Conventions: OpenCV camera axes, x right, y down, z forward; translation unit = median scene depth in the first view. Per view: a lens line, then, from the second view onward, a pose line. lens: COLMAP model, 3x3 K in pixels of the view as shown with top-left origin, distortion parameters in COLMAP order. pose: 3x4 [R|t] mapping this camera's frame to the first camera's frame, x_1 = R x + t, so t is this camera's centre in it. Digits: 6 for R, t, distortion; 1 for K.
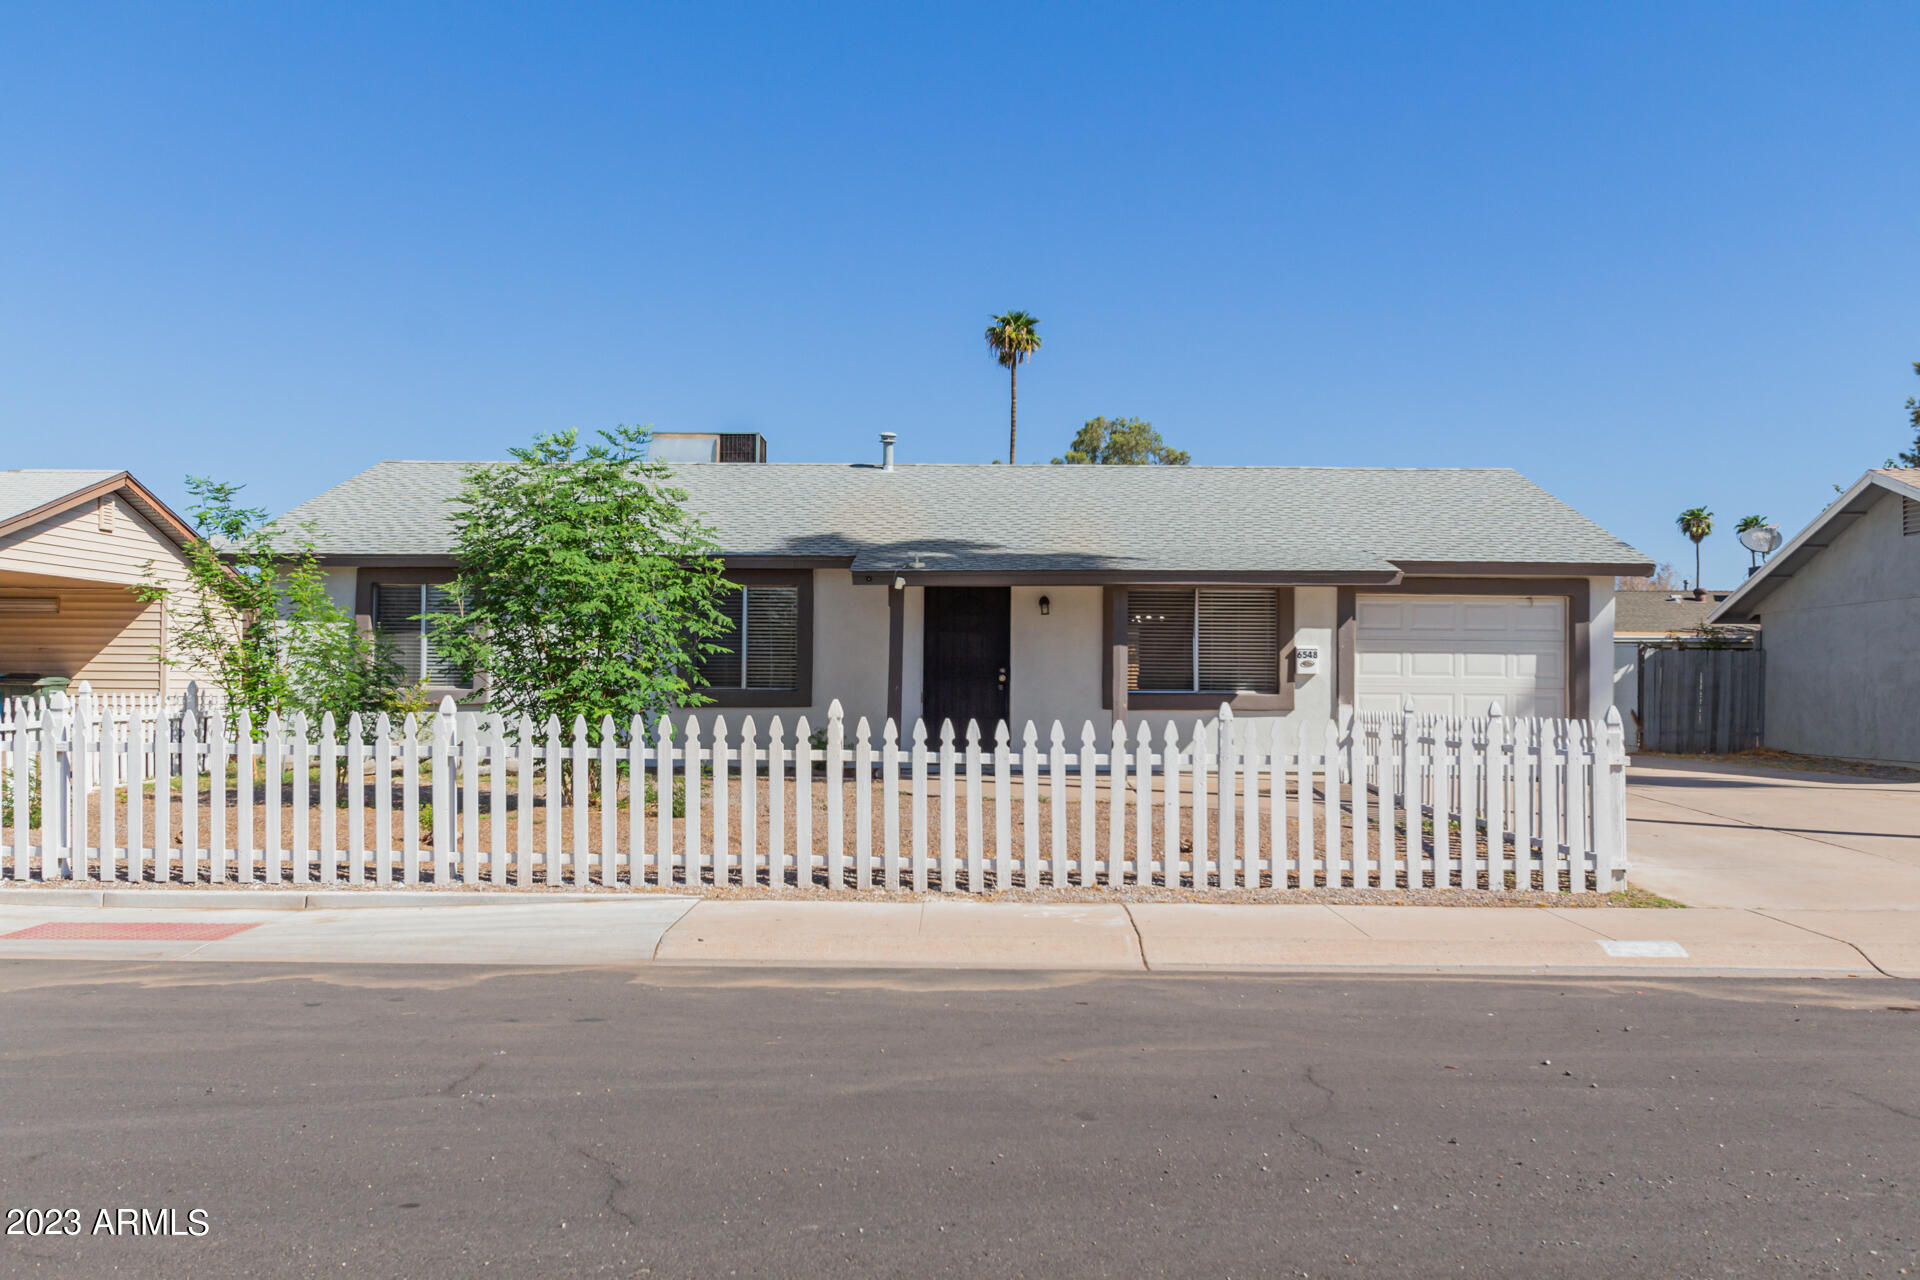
lens RADIAL K [[1638.7, 0, 960.5], [0, 1638.7, 643.6], [0, 0, 1]] dist [0.017518, 0.001102]
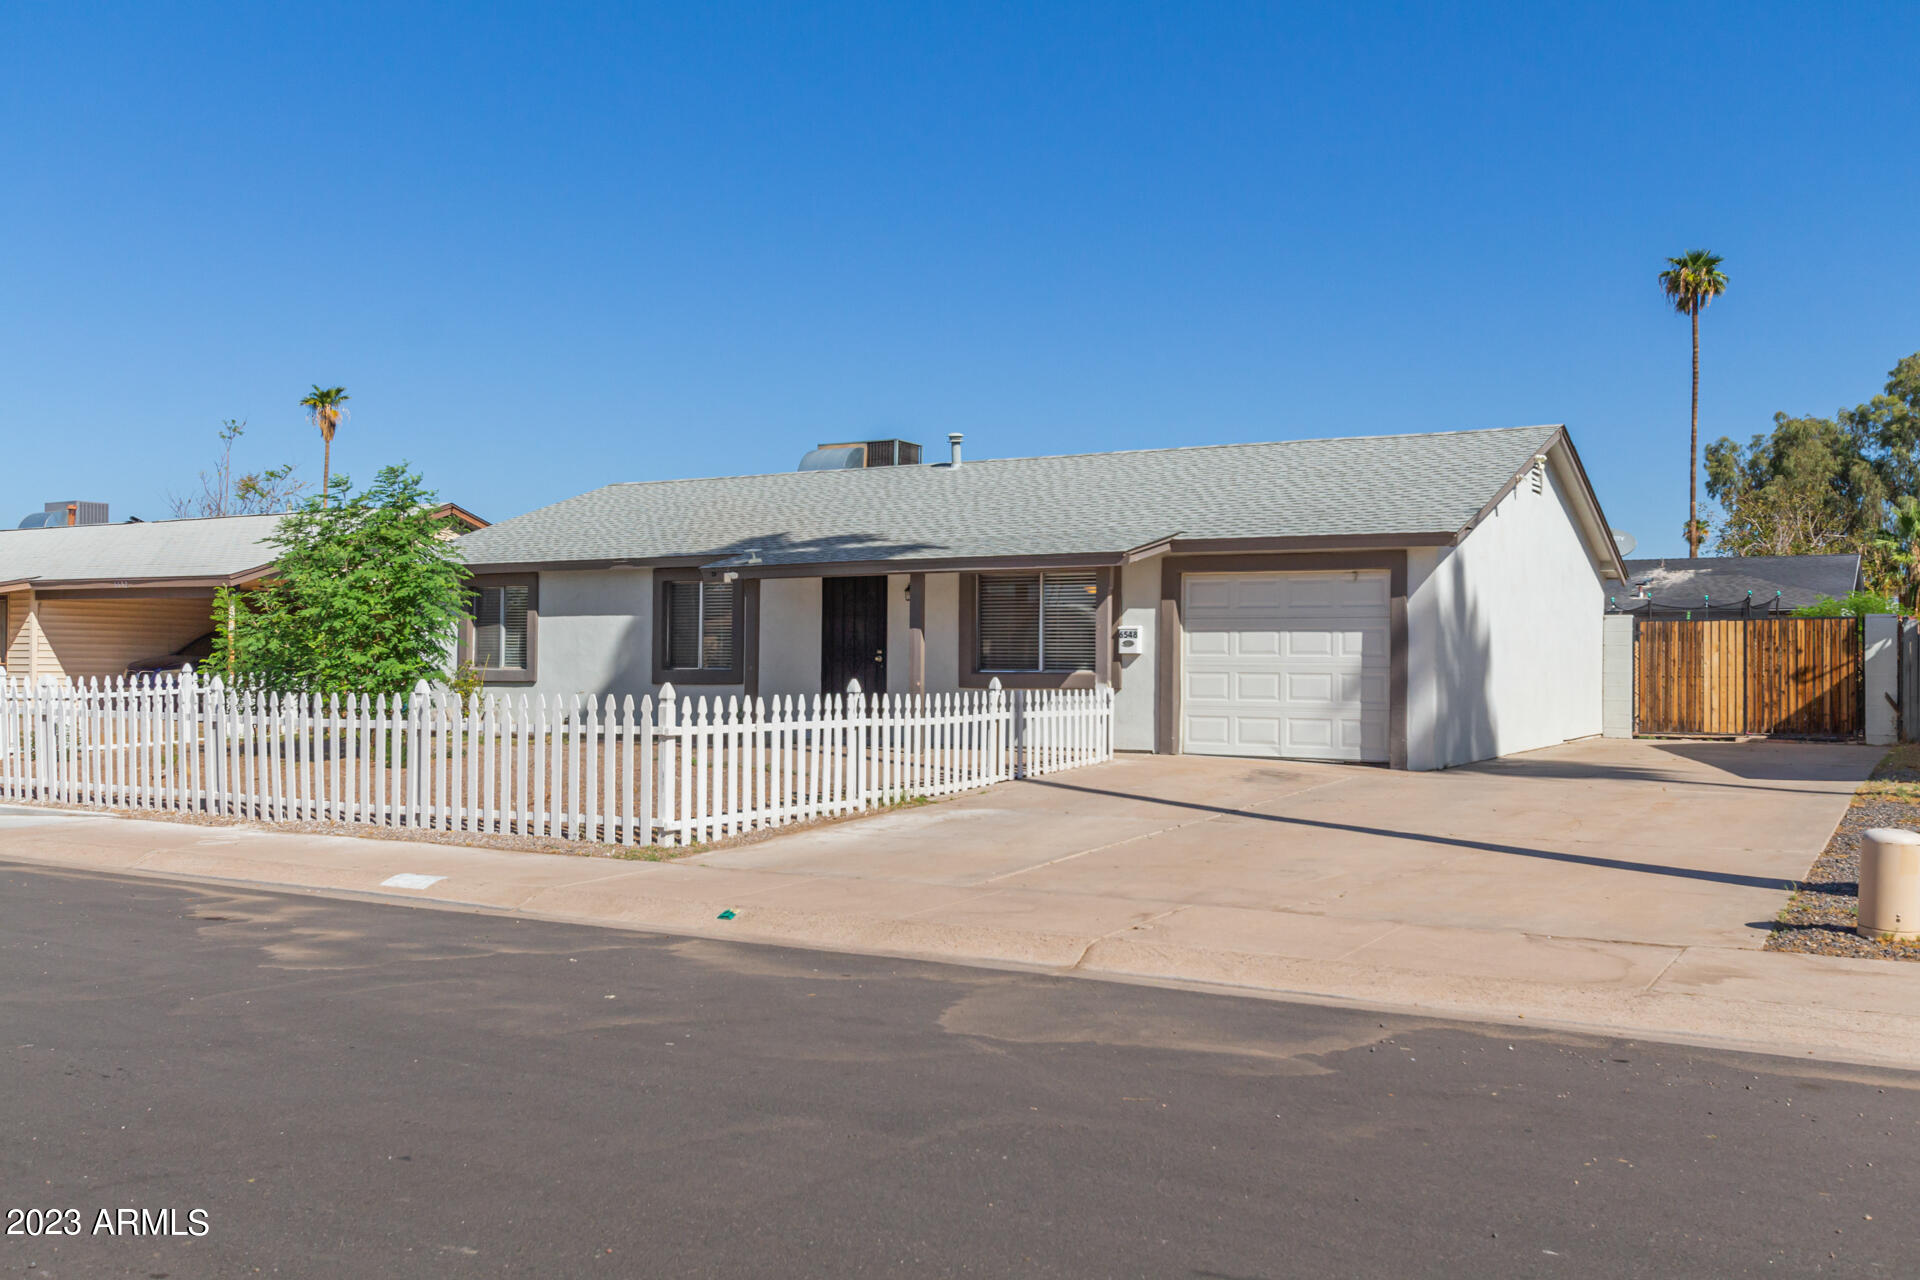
lens RADIAL K [[1638.7, 0, 962.9], [0, 1638.7, 643.9], [0, 0, 1]] dist [0.017518, 0.001102]
pose [[0.884382, -0.008650, -0.466684, 0.587629], [0.014034, 0.999869, 0.008062, 0.002886], [0.466553, -0.013679, 0.884387, 0.052969]]
